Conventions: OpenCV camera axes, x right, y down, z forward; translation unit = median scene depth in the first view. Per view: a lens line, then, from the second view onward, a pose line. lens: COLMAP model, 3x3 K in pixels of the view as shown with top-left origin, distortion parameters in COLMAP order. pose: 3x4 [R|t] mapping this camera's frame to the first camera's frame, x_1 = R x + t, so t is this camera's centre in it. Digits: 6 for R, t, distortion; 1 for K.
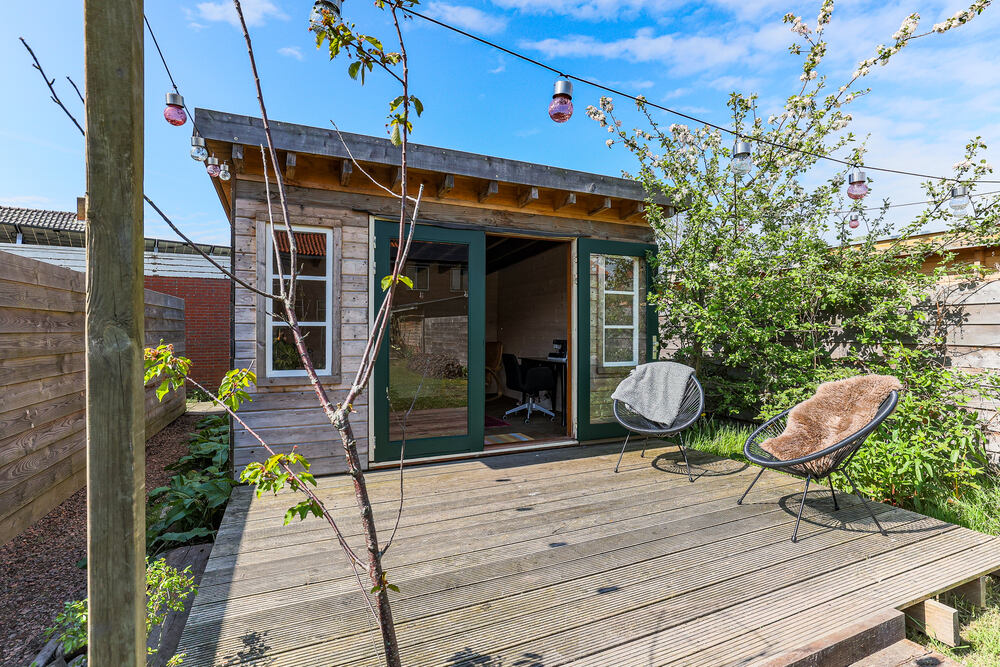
lens RADIAL K [[453.3, 0, 503.9], [0, 453.3, 294.4], [0, 0, 1]] dist [0.000676, 0.000254]
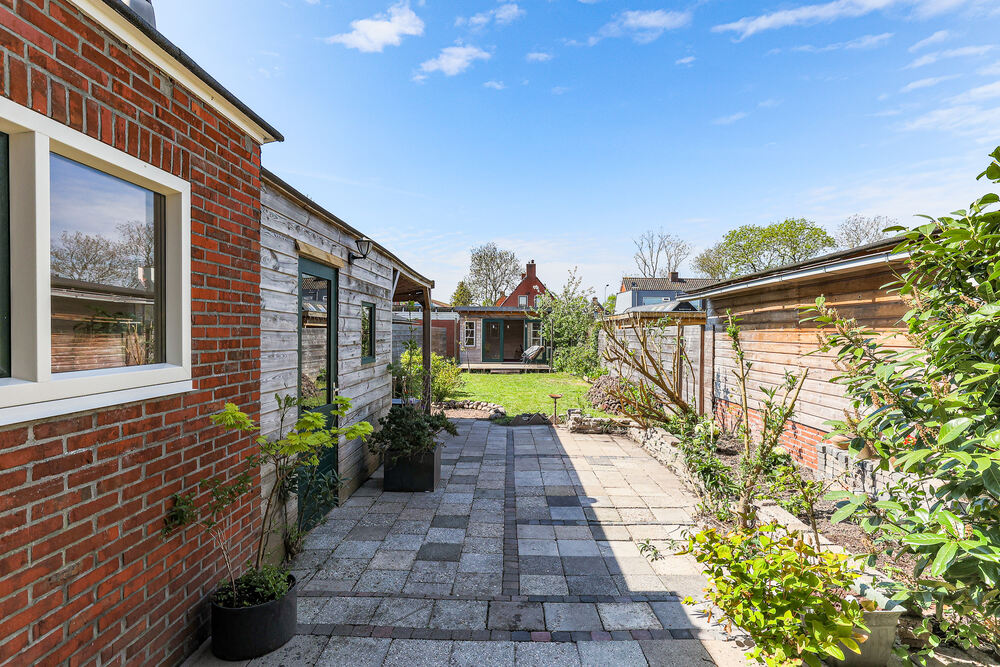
lens RADIAL K [[495.2, 0, 499.7], [0, 495.2, 343.0], [0, 0, 1]] dist [-0.005082, -0.001136]
pose [[0.902880, 0.014542, -0.429646, 2.357232], [0.027846, 0.995351, 0.092206, -0.395743], [0.428990, -0.095215, 0.898277, -4.086138]]
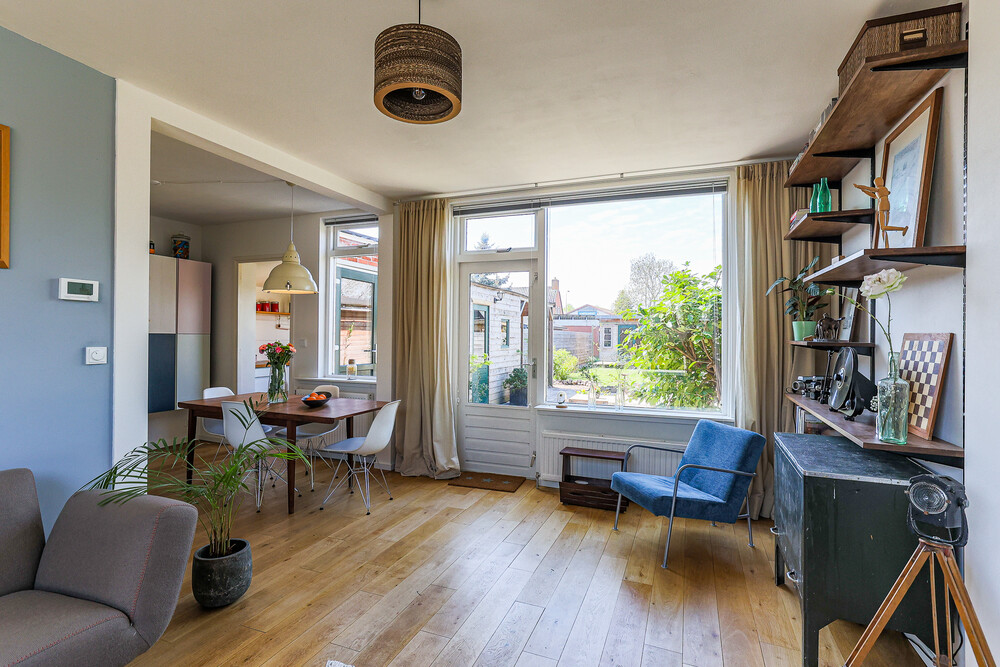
lens RADIAL K [[482.5, 0, 500.0], [0, 482.5, 333.5], [0, 0, 1]] dist [-0.013882, 0.000828]
pose [[0.702143, 0.002908, -0.712030, 3.394819], [0.045616, 0.997754, 0.049058, -0.445220], [0.710573, -0.066926, 0.700433, -4.975797]]
